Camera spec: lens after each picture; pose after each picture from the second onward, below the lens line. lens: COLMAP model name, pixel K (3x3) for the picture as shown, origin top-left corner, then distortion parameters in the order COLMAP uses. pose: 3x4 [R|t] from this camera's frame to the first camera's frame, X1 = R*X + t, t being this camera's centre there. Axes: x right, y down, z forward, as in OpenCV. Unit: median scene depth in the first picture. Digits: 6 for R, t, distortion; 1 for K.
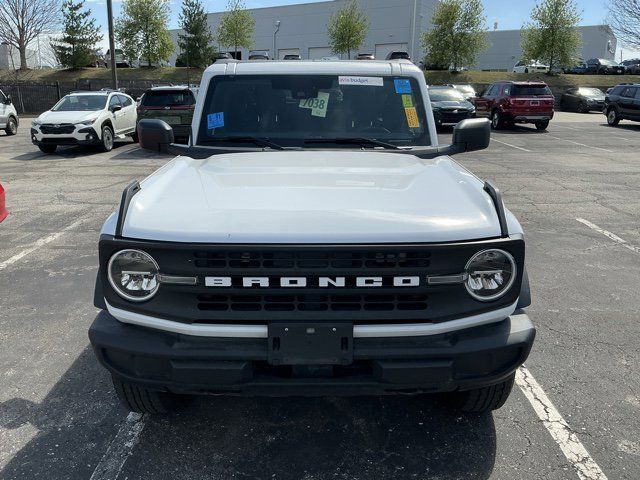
lens RADIAL K [[540.6, 0, 321.3], [0, 540.6, 239.5], [0, 0, 1]] dist [-0.002611, -0.013162]
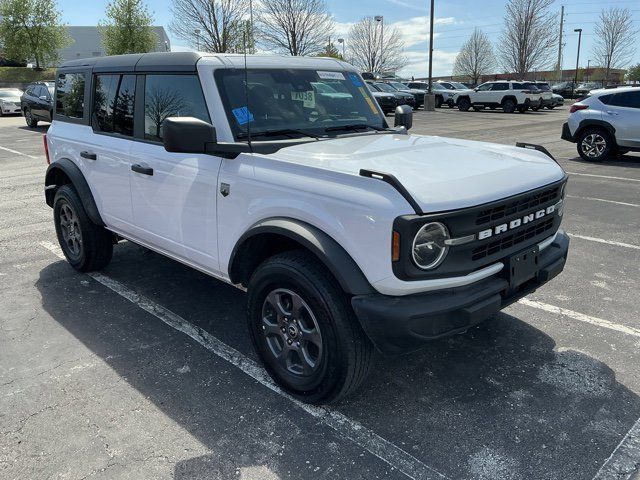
lens RADIAL K [[540.6, 0, 321.3], [0, 540.6, 239.5], [0, 0, 1]] dist [-0.002611, -0.013162]
pose [[0.713475, -0.199331, 0.671729, -0.987959], [0.196480, 0.977134, 0.081267, -0.065662], [-0.672569, 0.074000, 0.736326, 0.251746]]
